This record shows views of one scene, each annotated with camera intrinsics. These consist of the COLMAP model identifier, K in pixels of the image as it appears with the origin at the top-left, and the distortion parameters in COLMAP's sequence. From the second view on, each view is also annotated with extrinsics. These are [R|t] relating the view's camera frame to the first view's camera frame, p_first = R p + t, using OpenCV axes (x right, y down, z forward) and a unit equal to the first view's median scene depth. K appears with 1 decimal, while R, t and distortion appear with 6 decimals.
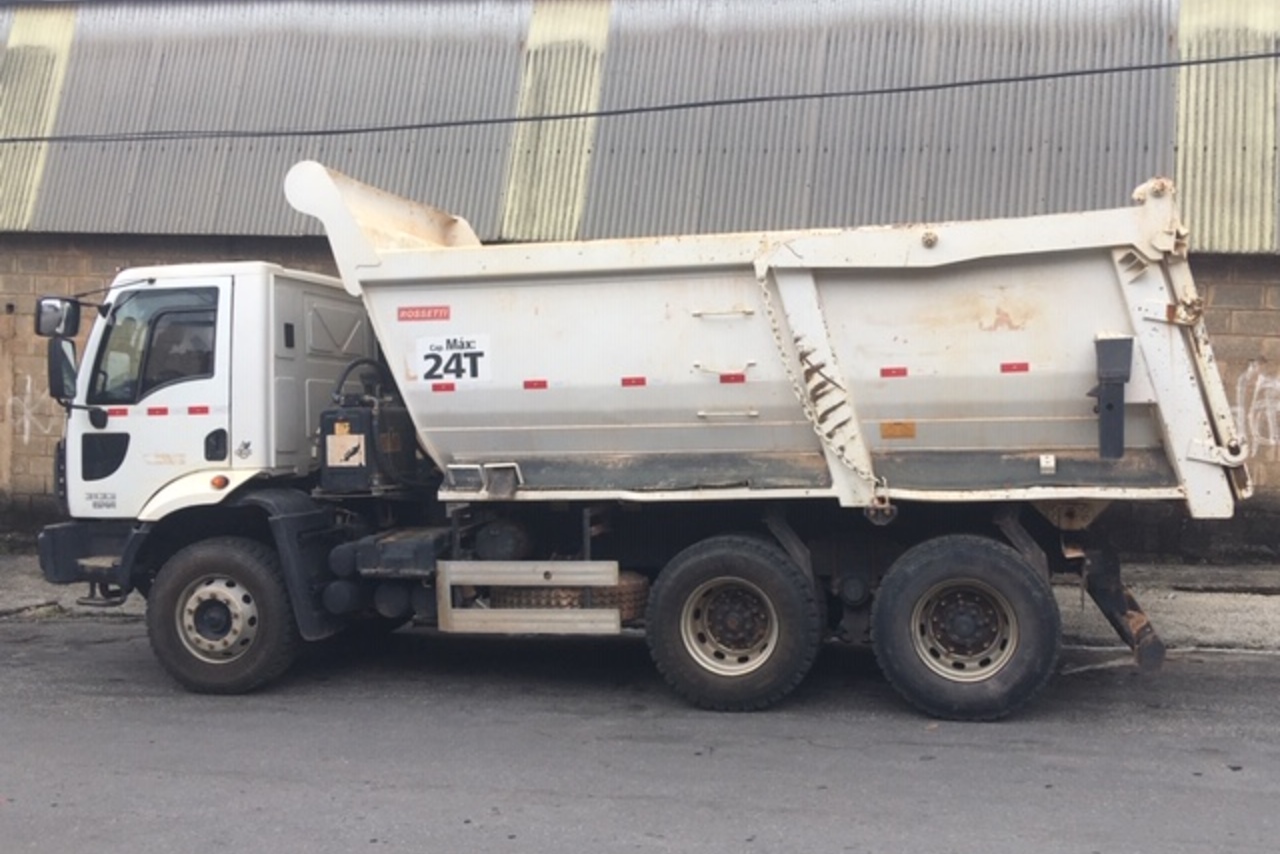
lens RADIAL K [[1354.8, 0, 640.0], [0, 1354.8, 427.0], [0, 0, 1]] dist [0.075020, -0.000237]
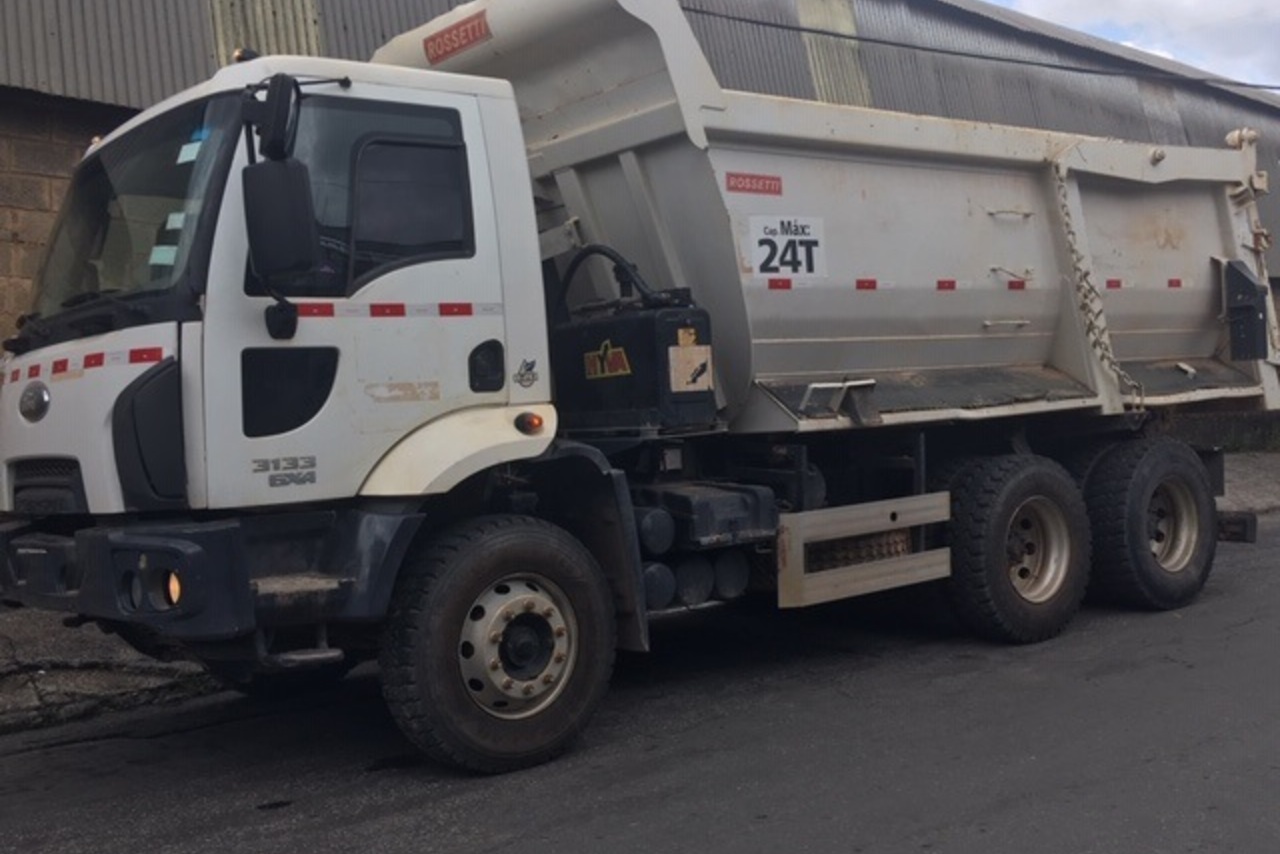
lens RADIAL K [[1354.8, 0, 640.0], [0, 1354.8, 427.0], [0, 0, 1]] dist [0.075020, -0.000237]
pose [[0.611402, -0.029570, 0.790768, -0.793204], [0.052854, 0.998596, -0.003523, 0.048839], [-0.789553, 0.043949, 0.612106, 0.603027]]
